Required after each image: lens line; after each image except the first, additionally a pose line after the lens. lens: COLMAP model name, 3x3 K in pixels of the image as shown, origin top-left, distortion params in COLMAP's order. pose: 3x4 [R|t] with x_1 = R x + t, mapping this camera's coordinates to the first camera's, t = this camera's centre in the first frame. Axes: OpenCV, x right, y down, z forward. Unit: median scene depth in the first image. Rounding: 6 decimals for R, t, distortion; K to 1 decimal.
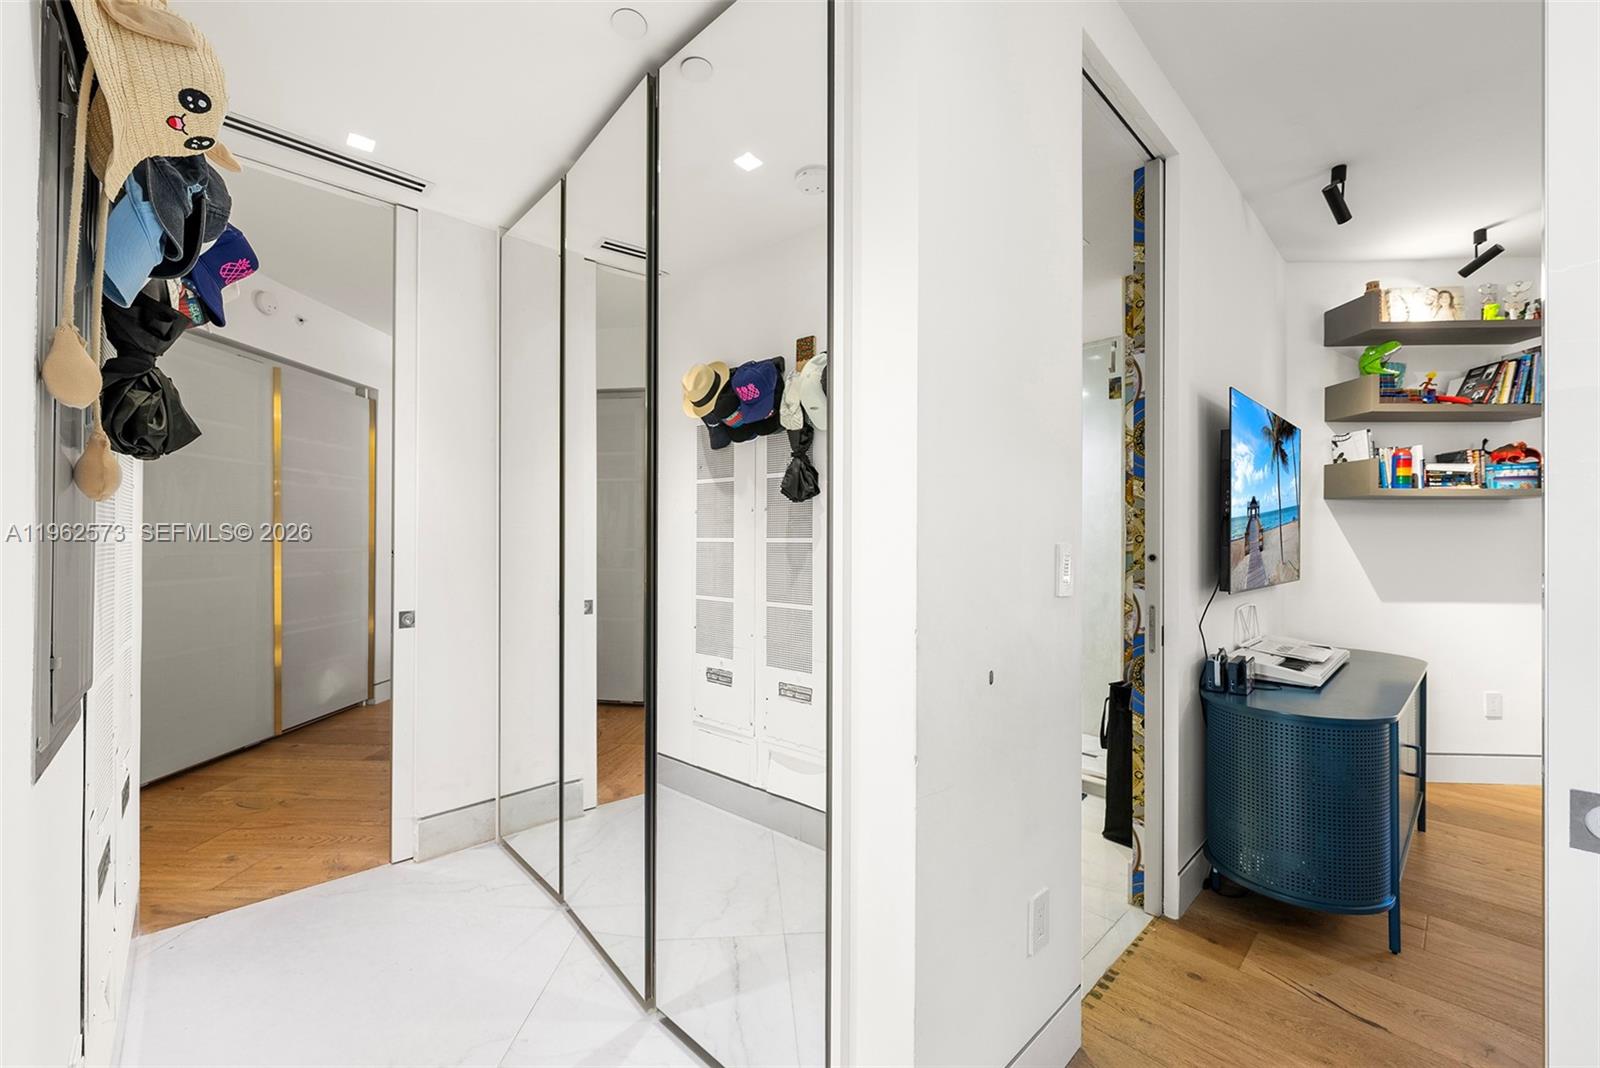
lens RADIAL K [[637.6, 0, 797.8], [0, 637.6, 535.9], [0, 0, 1]] dist [-0.000954, -0.000078]
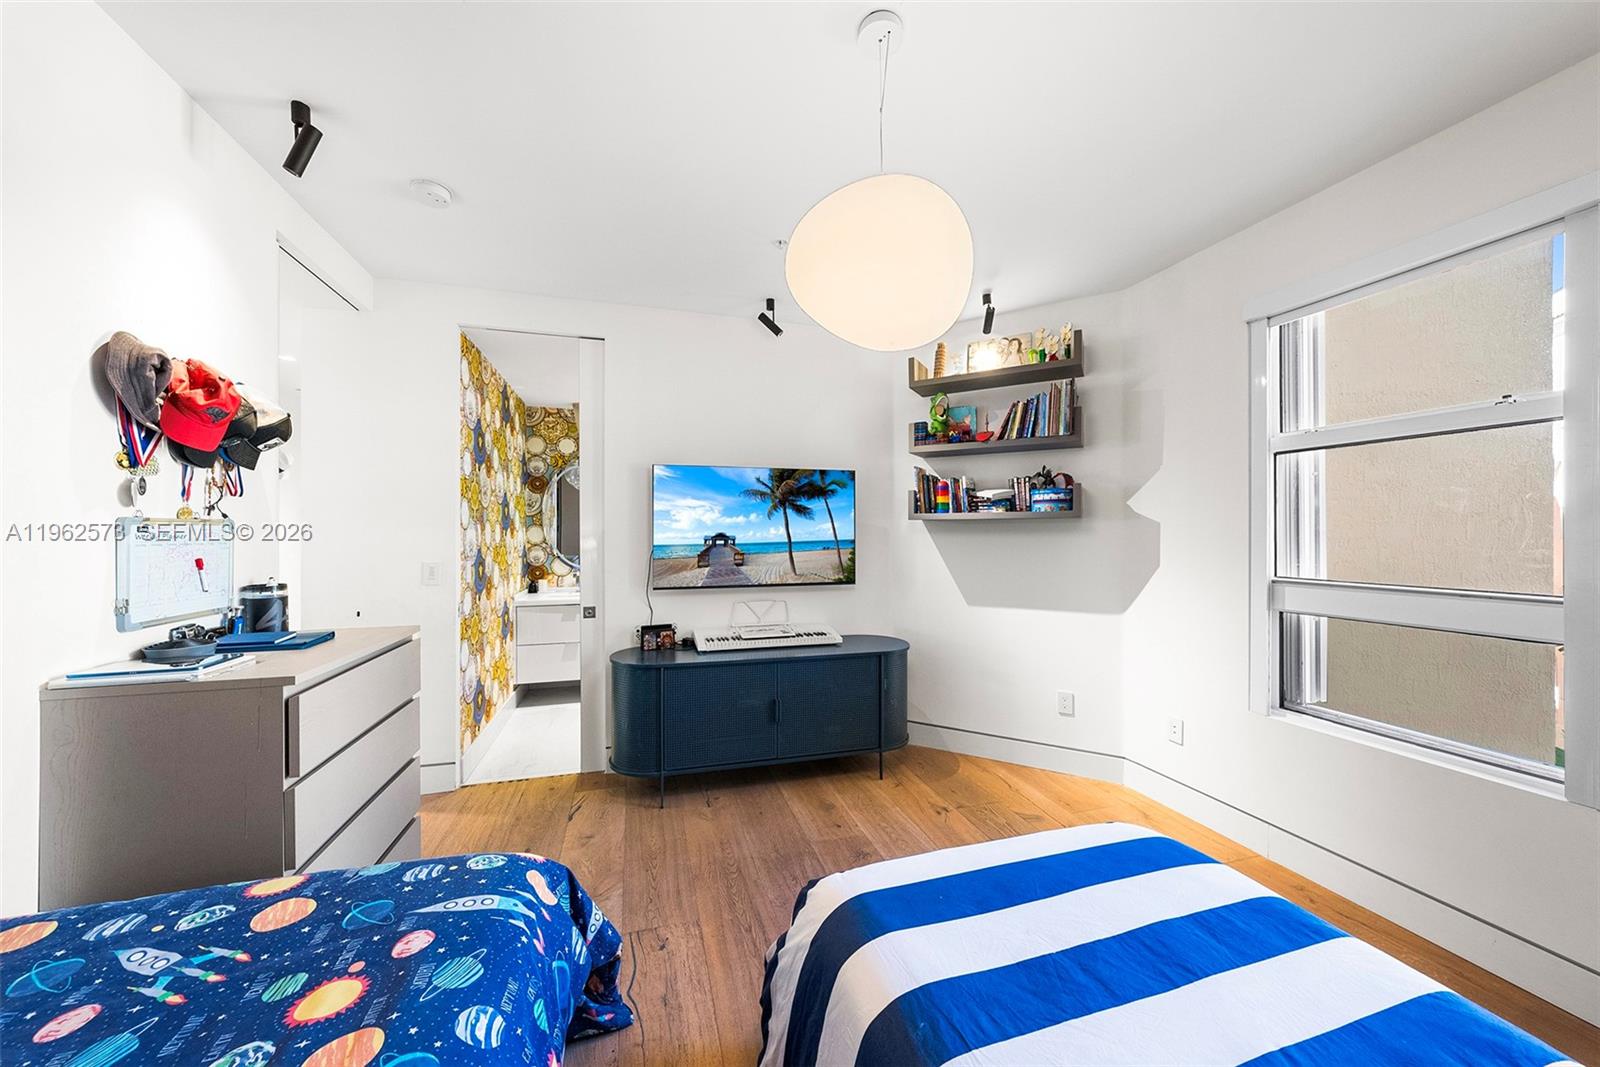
lens RADIAL K [[563.2, 0, 801.7], [0, 563.2, 534.9], [0, 0, 1]] dist [0.001320, 0.000012]
pose [[0.894823, -0.003286, -0.446409, 1.164989], [0.006141, 0.999969, 0.004948, -0.038286], [0.446379, -0.007169, 0.894815, -0.091584]]
